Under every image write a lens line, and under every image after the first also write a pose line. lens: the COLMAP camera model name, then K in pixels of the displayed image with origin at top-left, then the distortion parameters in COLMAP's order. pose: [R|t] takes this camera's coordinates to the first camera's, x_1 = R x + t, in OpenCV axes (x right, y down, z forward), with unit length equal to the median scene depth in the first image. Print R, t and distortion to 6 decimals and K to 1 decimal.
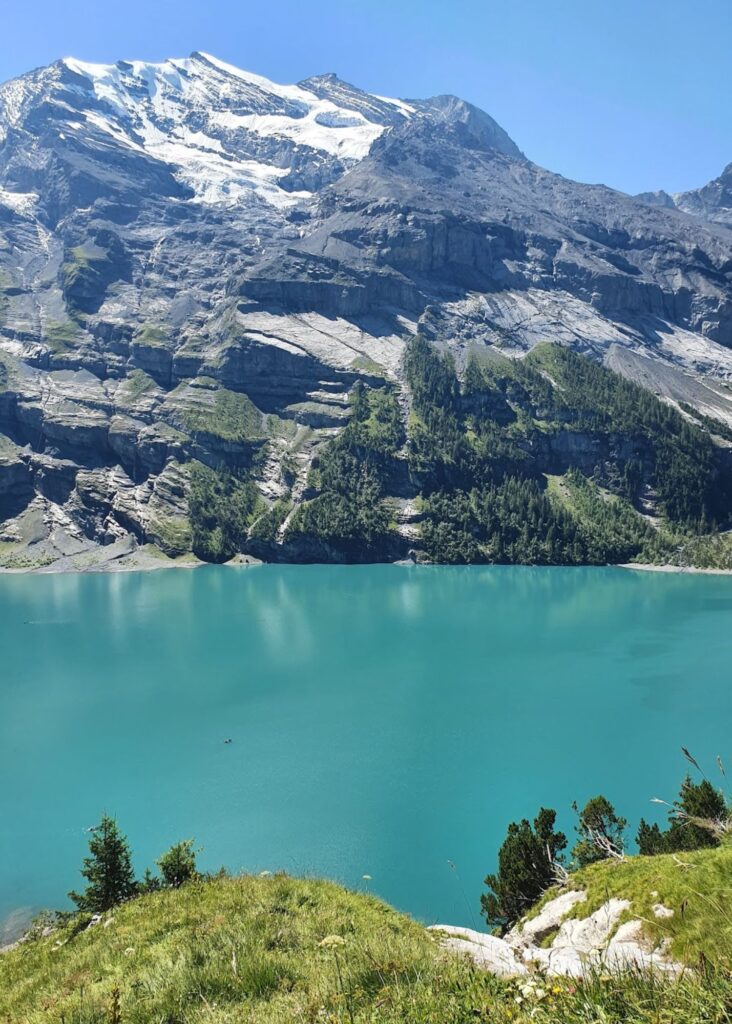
lens RADIAL K [[819.8, 0, 343.8], [0, 819.8, 524.4], [0, 0, 1]] dist [0.005104, -0.002252]
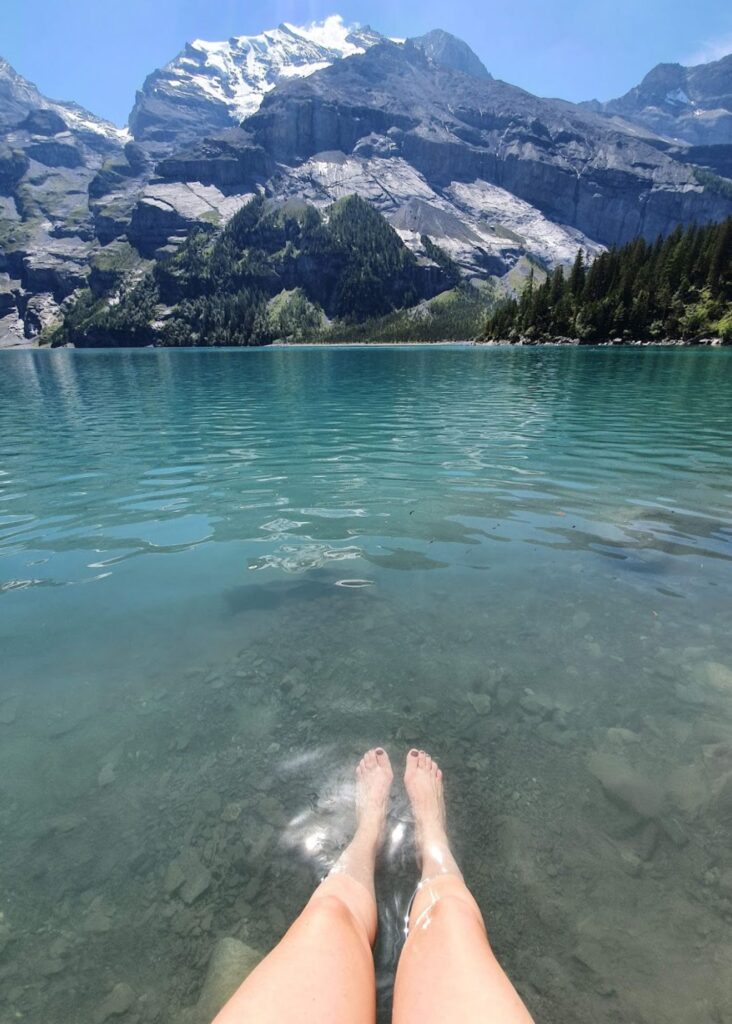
lens RADIAL K [[407.4, 0, 369.7], [0, 407.4, 517.2], [0, 0, 1]] dist [0.014151, -0.017766]
pose [[0.976504, 0.086598, -0.197332, 0.218627], [-0.016976, 0.943772, 0.330162, 0.029668], [0.214828, -0.319055, 0.923067, 0.095232]]
